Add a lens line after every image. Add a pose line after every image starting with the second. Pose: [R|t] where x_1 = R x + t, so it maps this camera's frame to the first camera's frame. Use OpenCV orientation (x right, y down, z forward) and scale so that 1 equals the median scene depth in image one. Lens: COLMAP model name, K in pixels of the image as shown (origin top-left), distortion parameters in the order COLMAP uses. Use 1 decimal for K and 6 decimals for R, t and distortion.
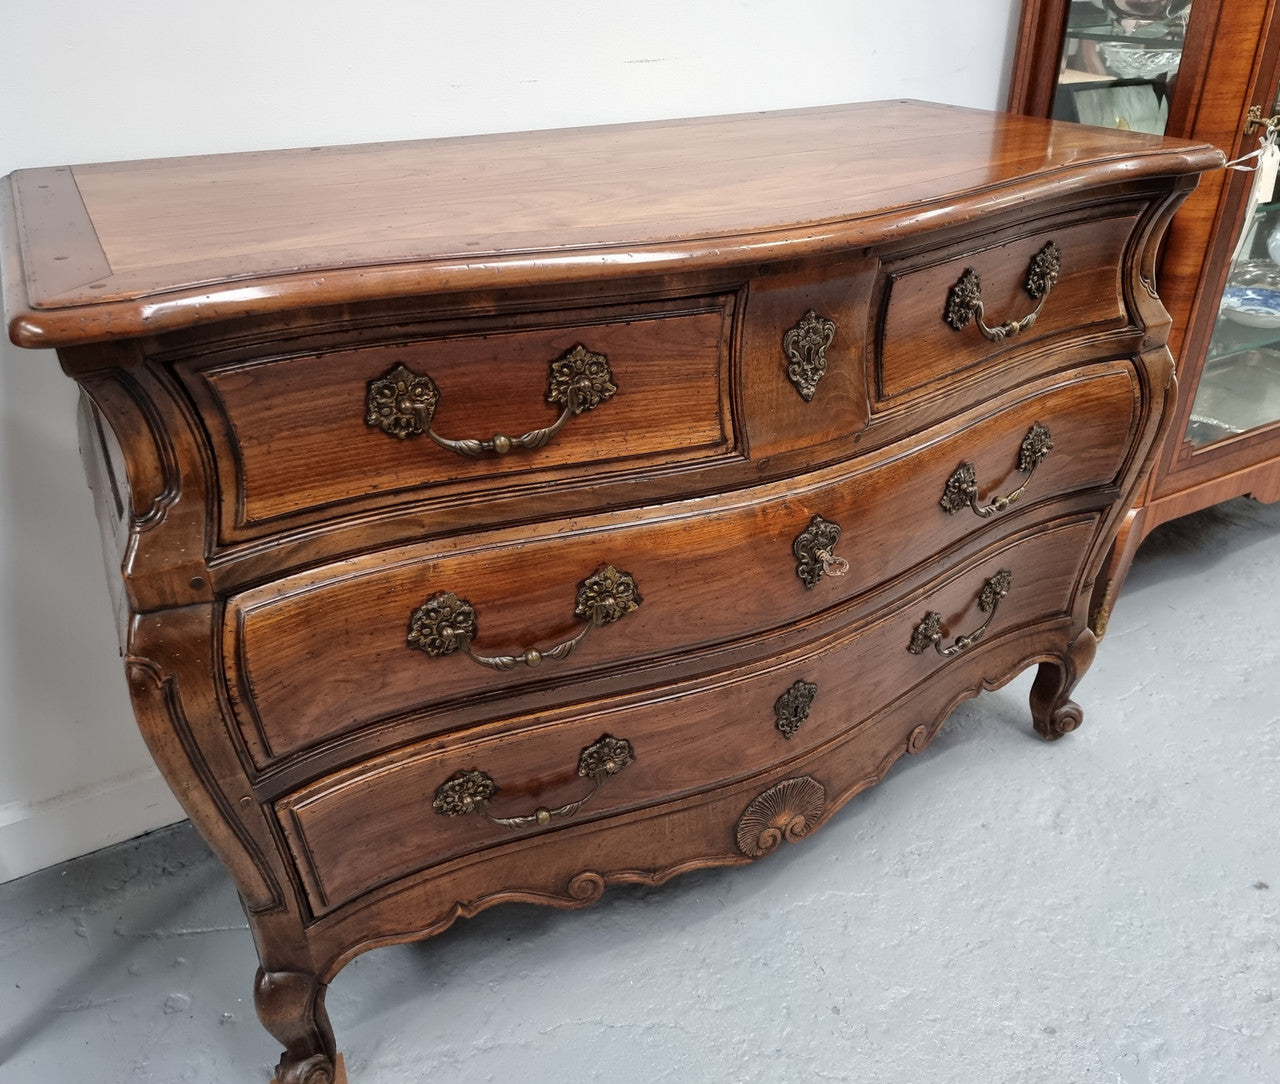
lens RADIAL K [[1014.7, 0, 703.9], [0, 1014.7, 553.8], [0, 0, 1]] dist [0.078049, -0.060100]
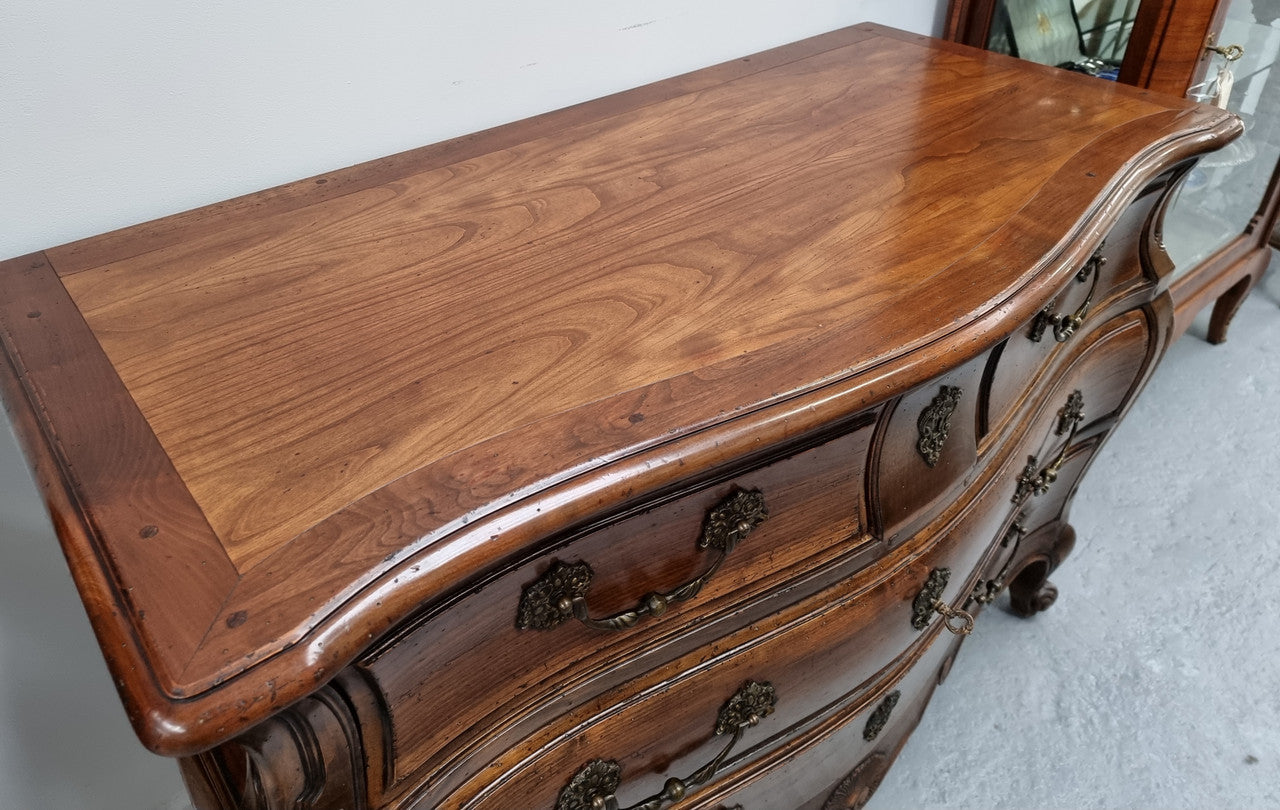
lens RADIAL K [[888.2, 0, 641.2], [0, 888.2, 338.2], [0, 0, 1]] dist [0.078048, -0.074811]
pose [[0.987818, -0.092716, 0.124978, -0.269634], [0.084297, 0.993904, 0.071054, -0.369329], [-0.130804, -0.059653, 0.989612, 0.240726]]
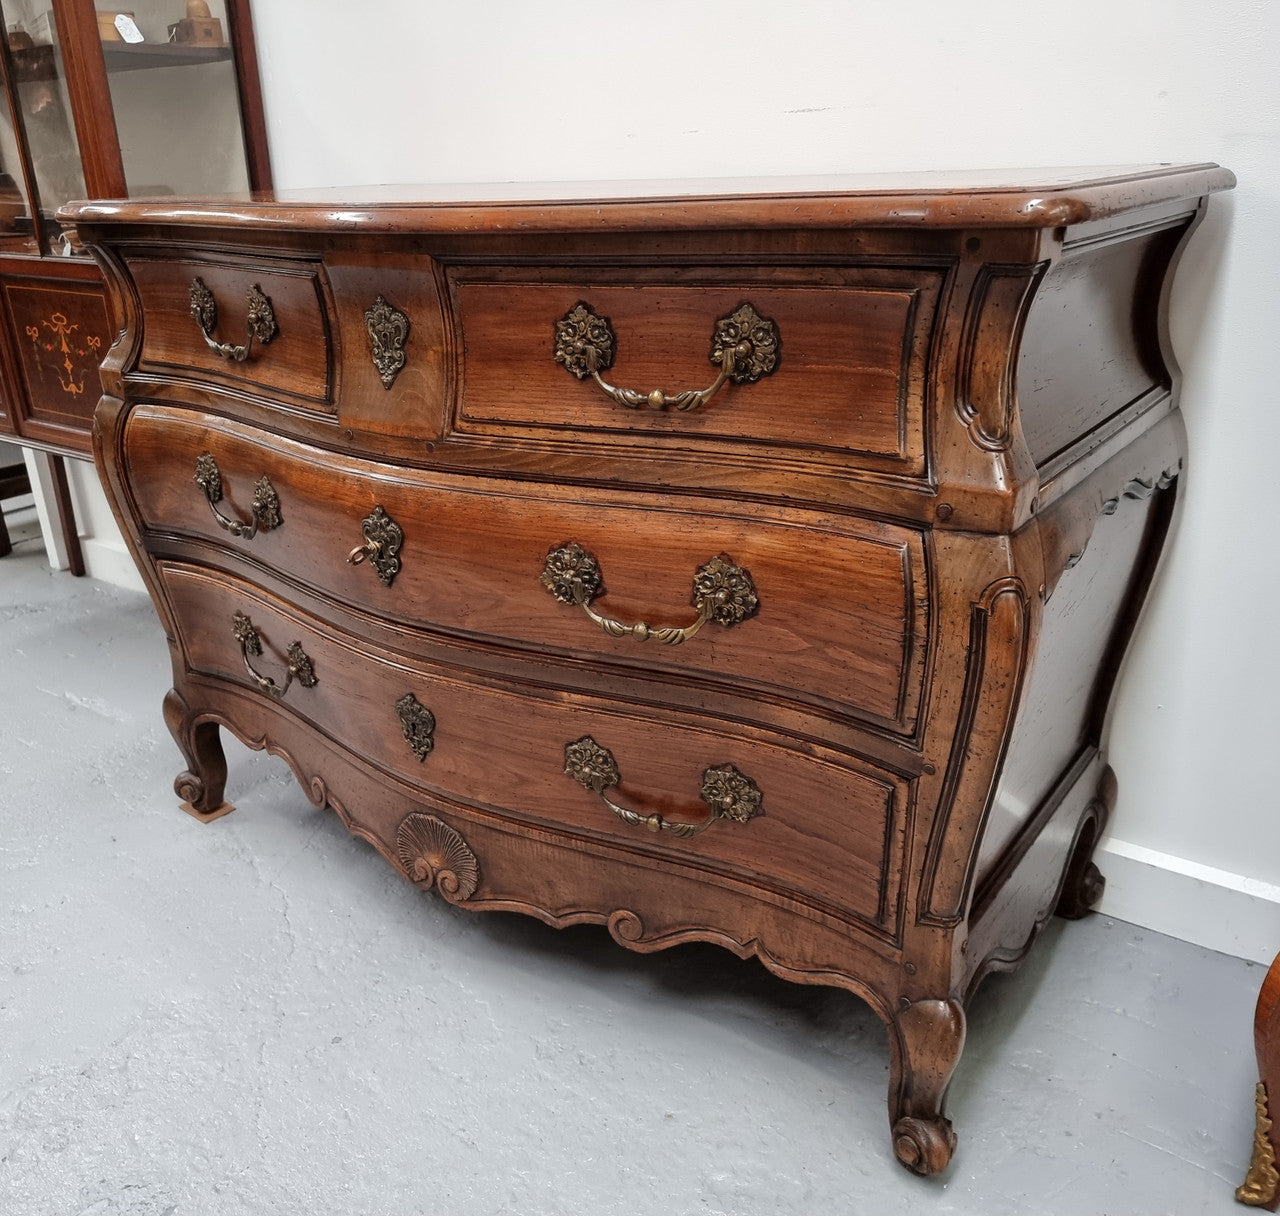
lens RADIAL K [[1126.0, 0, 568.8], [0, 1126.0, 626.6], [0, 0, 1]] dist [0.095043, -0.103483]
pose [[0.366581, 0.343264, -0.864747, 1.318403], [-0.442445, 0.881945, 0.162530, -0.218197], [0.818450, 0.323023, 0.475180, 0.725489]]
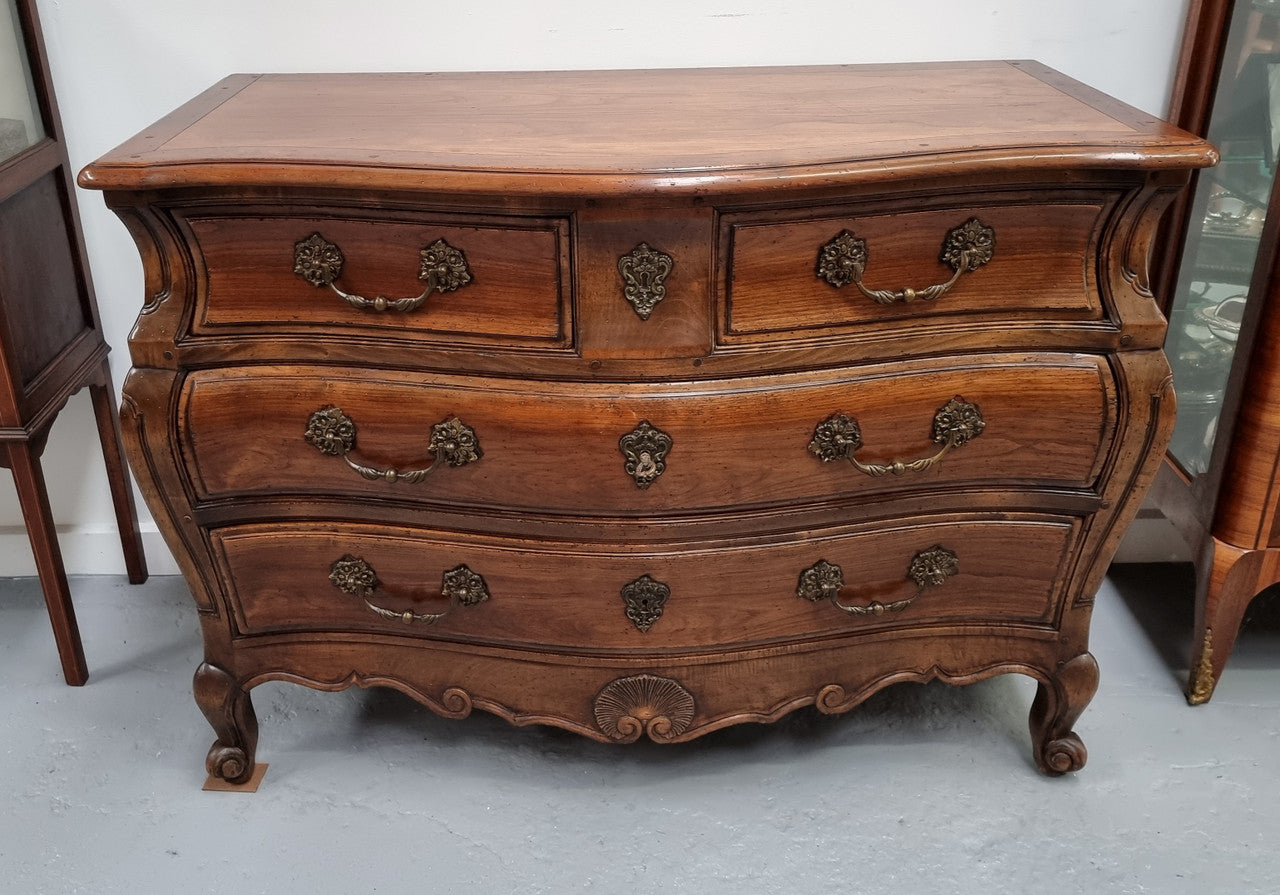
lens RADIAL K [[1141.2, 0, 601.5], [0, 1141.2, 388.3], [0, 0, 1]] dist [0.085384, -0.080325]
pose [[0.857920, 0.204623, -0.471279, 0.727448], [-0.246302, 0.968796, -0.027732, -0.028931], [0.450898, 0.139869, 0.881548, -0.158269]]
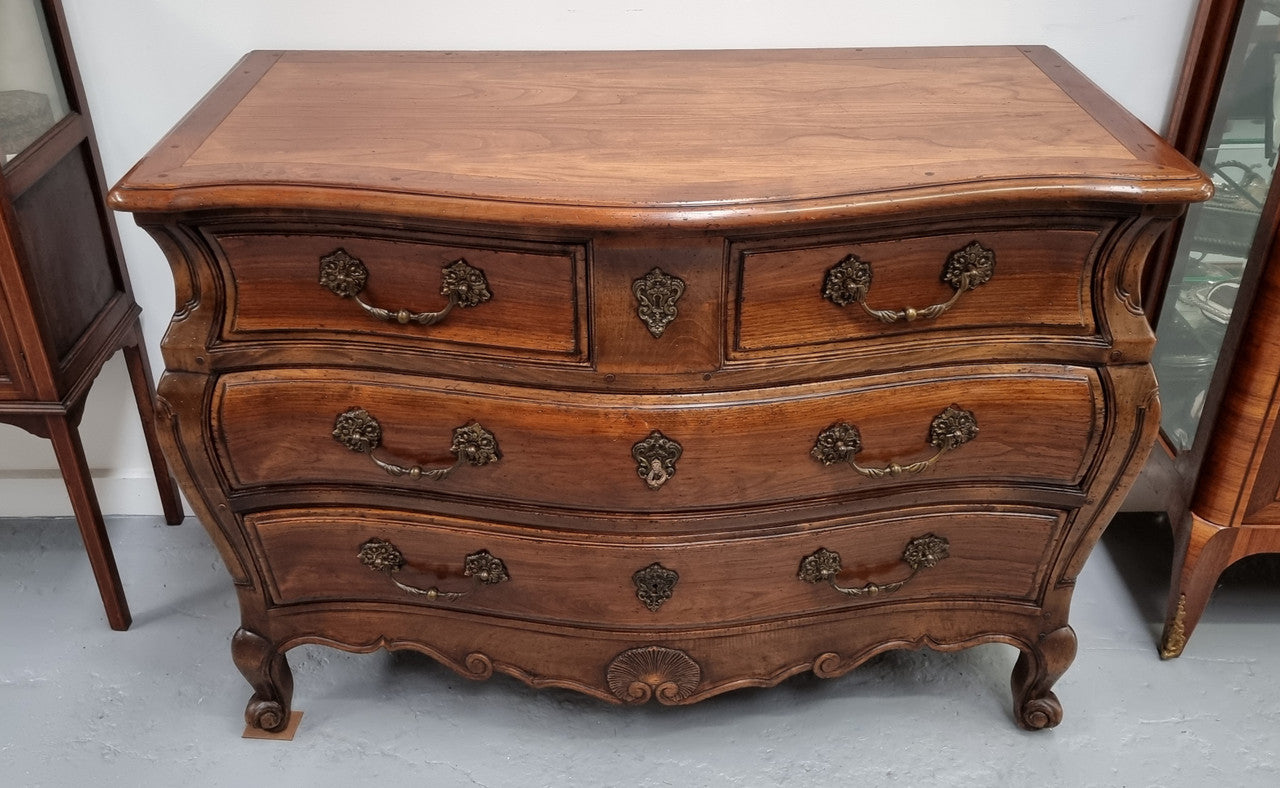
lens RADIAL K [[1116.8, 0, 628.4], [0, 1116.8, 366.3], [0, 0, 1]] dist [0.095954, -0.105486]
pose [[0.859058, 0.259616, -0.441157, 0.705632], [-0.255296, 0.964300, 0.070345, -0.214048], [0.443670, 0.052195, 0.894669, -0.206046]]
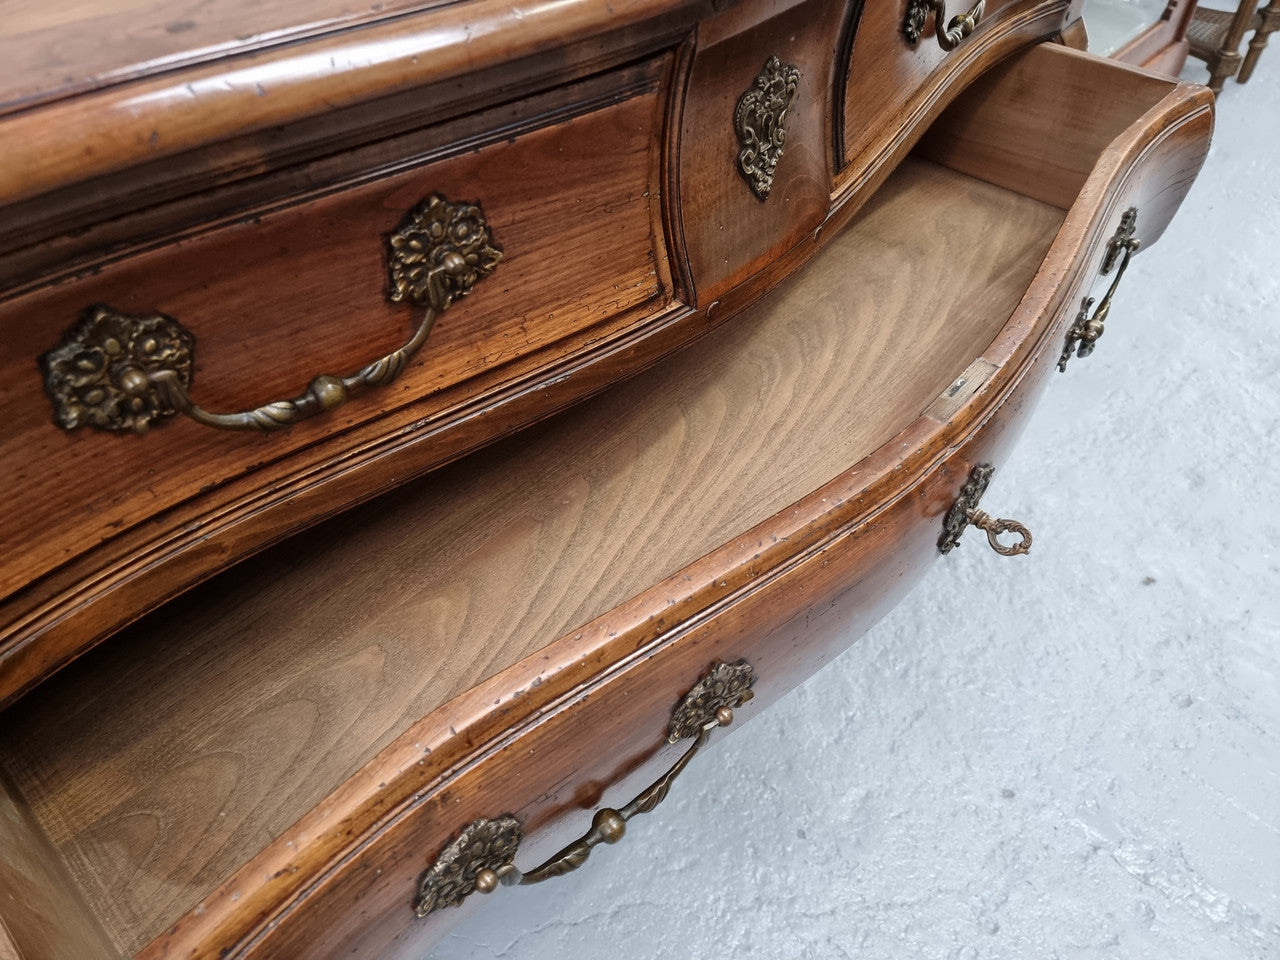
lens RADIAL K [[892.5, 0, 635.6], [0, 892.5, 472.2], [0, 0, 1]] dist [0.061303, -0.052517]
pose [[0.962064, -0.209061, 0.175289, -0.123936], [0.152482, 0.944814, 0.289957, -0.174970], [-0.226234, -0.252229, 0.940850, 0.451737]]
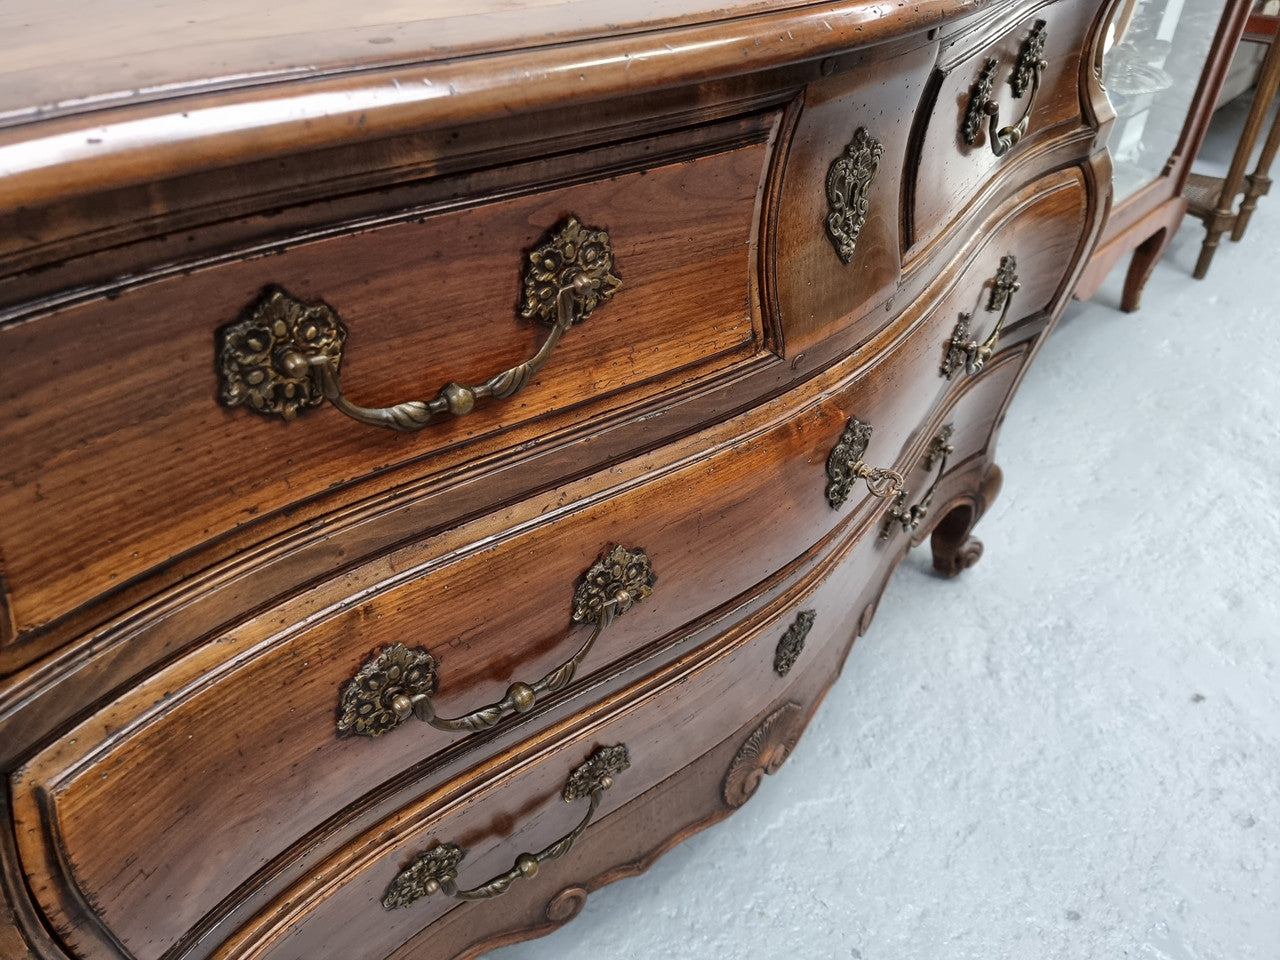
lens RADIAL K [[894.1, 0, 634.6], [0, 894.1, 479.2], [0, 0, 1]] dist [0.067263, -0.062081]
pose [[0.966308, -0.154540, 0.205831, -0.201922], [0.128196, 0.982412, 0.135767, -0.113177], [-0.223192, -0.104806, 0.969124, 0.438784]]
